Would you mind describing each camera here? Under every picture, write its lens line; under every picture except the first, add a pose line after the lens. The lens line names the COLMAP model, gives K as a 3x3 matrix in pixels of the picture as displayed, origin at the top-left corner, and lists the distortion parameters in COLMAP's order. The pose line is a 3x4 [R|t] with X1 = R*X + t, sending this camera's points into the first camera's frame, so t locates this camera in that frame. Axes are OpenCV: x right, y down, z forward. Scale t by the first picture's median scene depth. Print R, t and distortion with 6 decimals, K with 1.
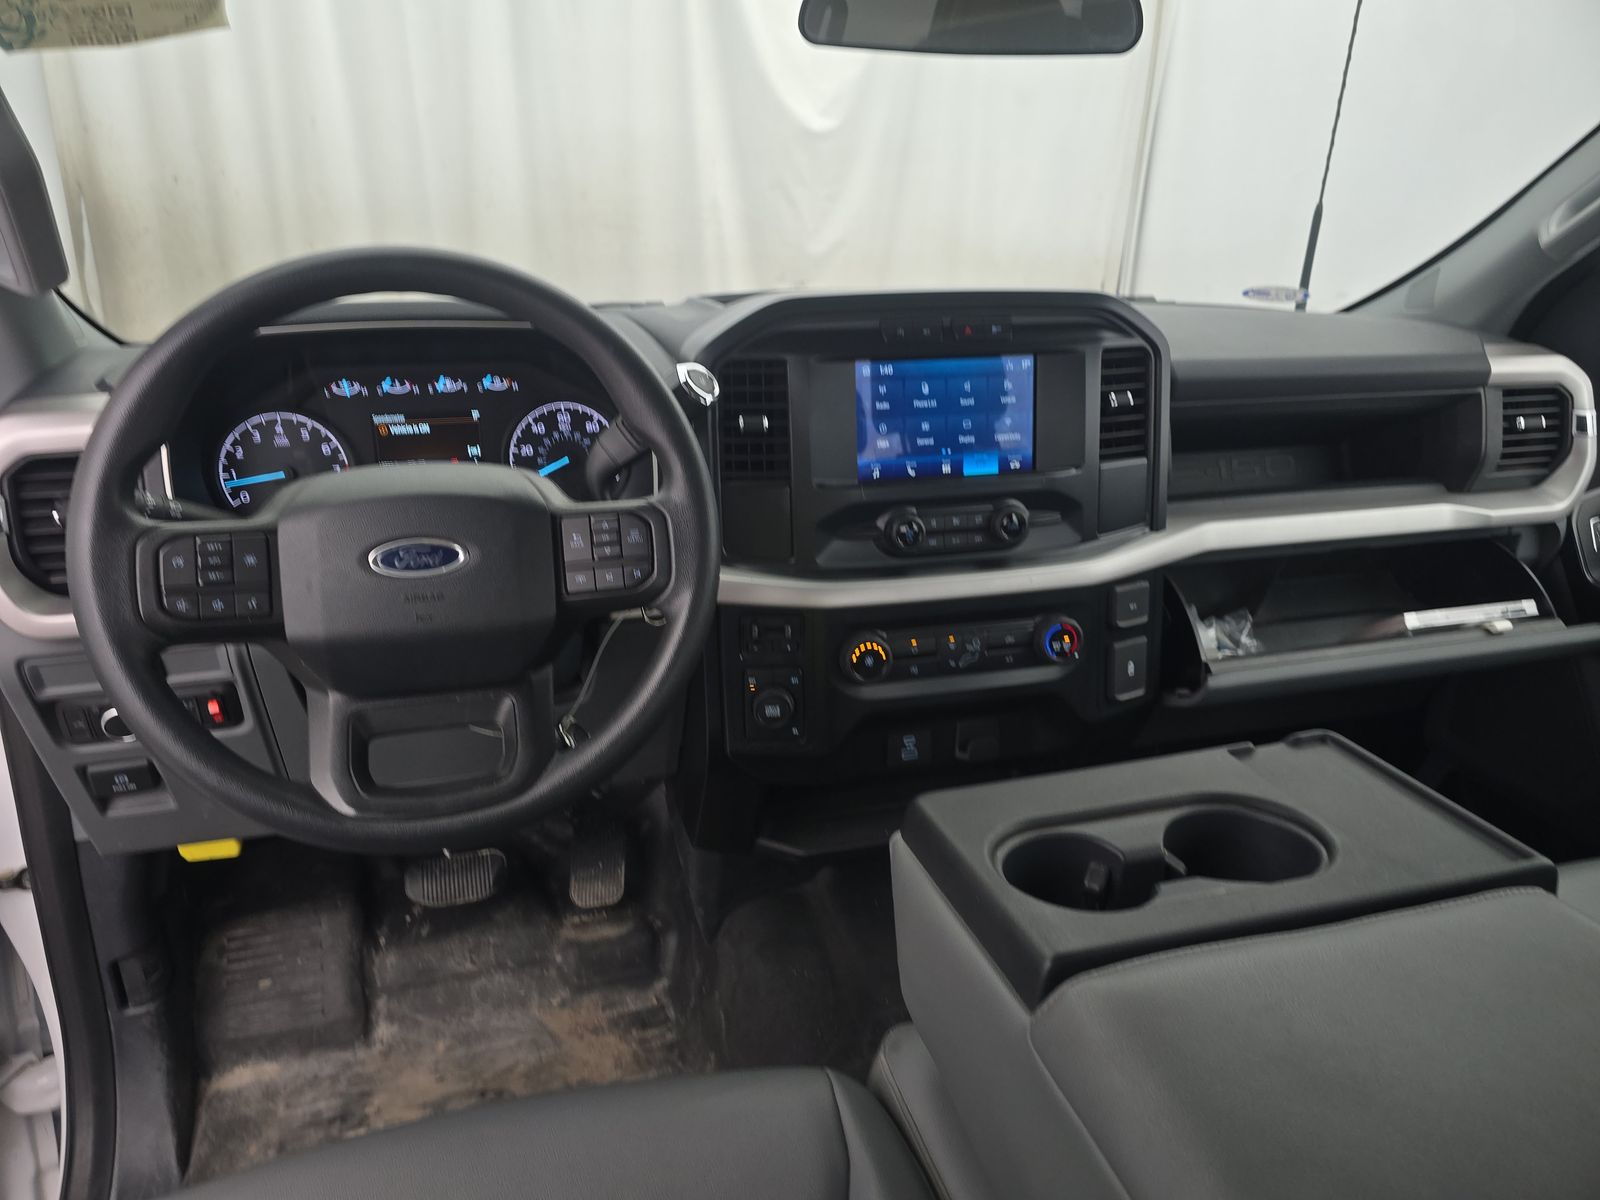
lens RADIAL K [[1040.1, 0, 801.5], [0, 1040.1, 572.0], [0, 0, 1]] dist [0.057462, -0.049248]
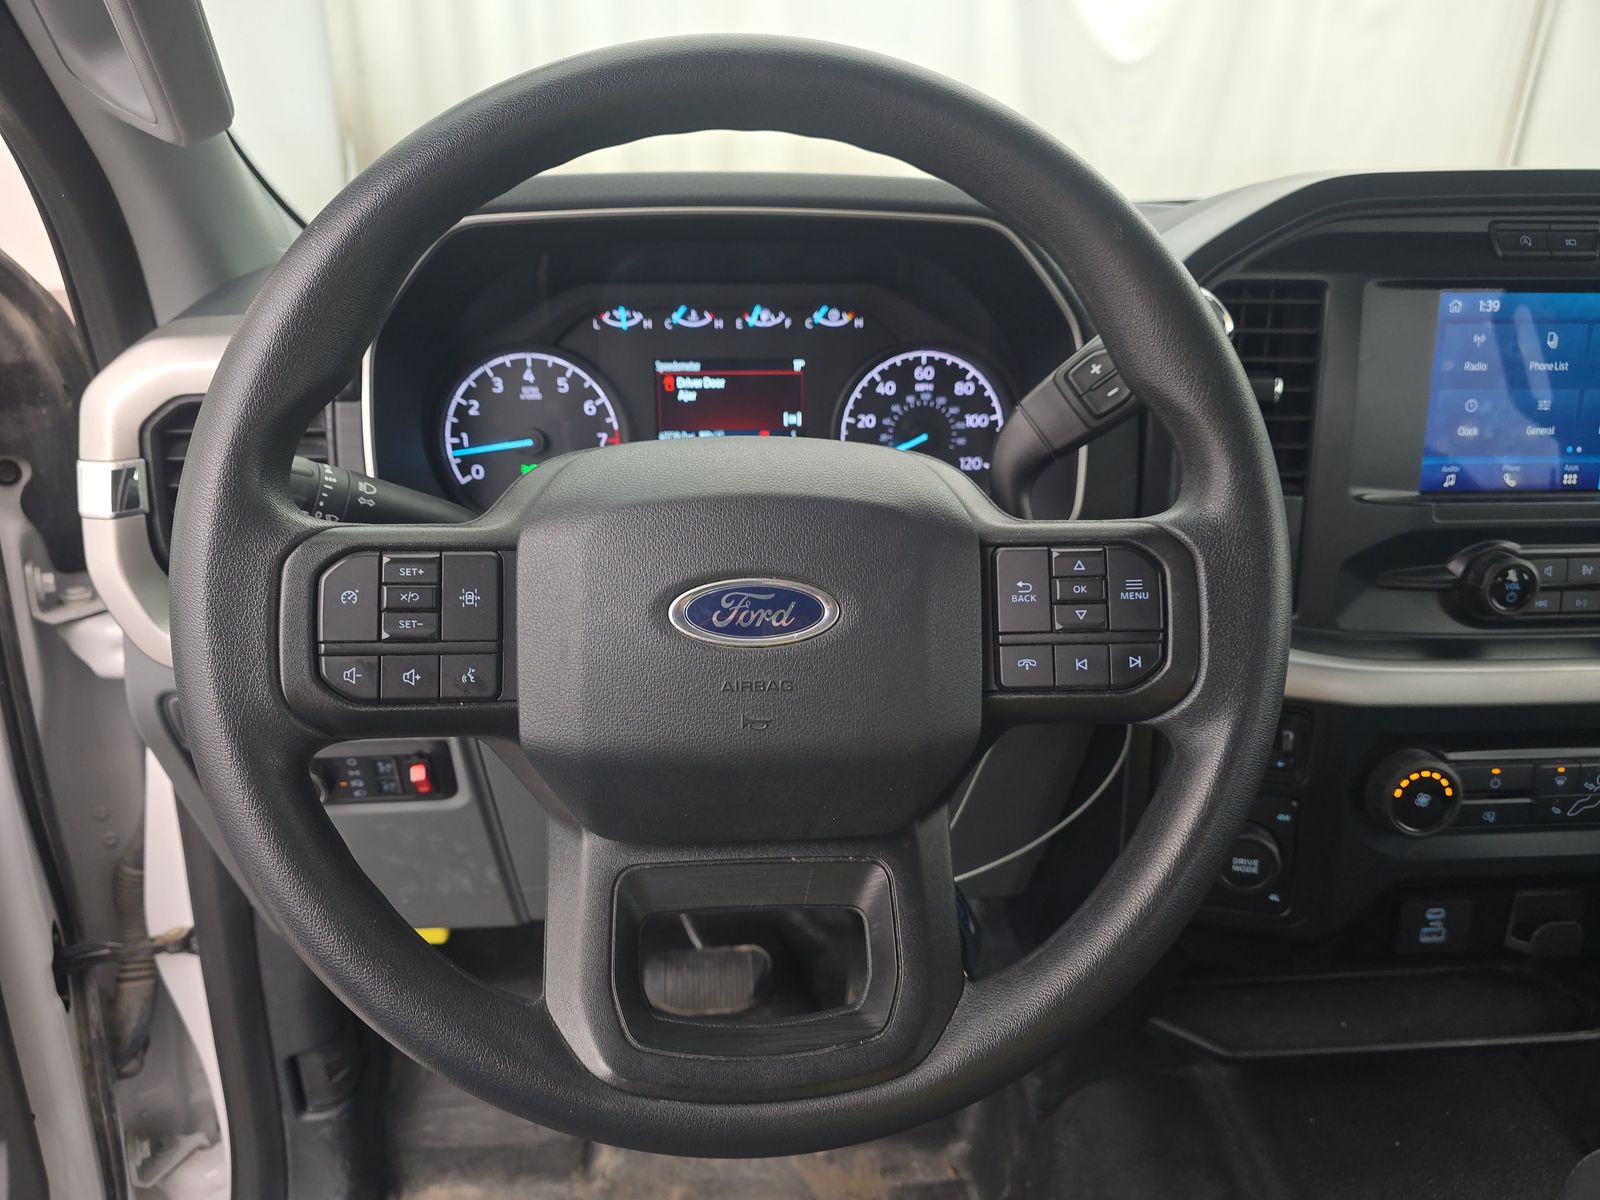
lens RADIAL K [[1040.1, 0, 801.5], [0, 1040.1, 572.0], [0, 0, 1]] dist [0.057462, -0.049248]
pose [[0.978816, 0.069063, -0.192741, -0.175163], [-0.064881, 0.997502, 0.027930, -0.037281], [0.194188, -0.014833, 0.980852, 0.350277]]
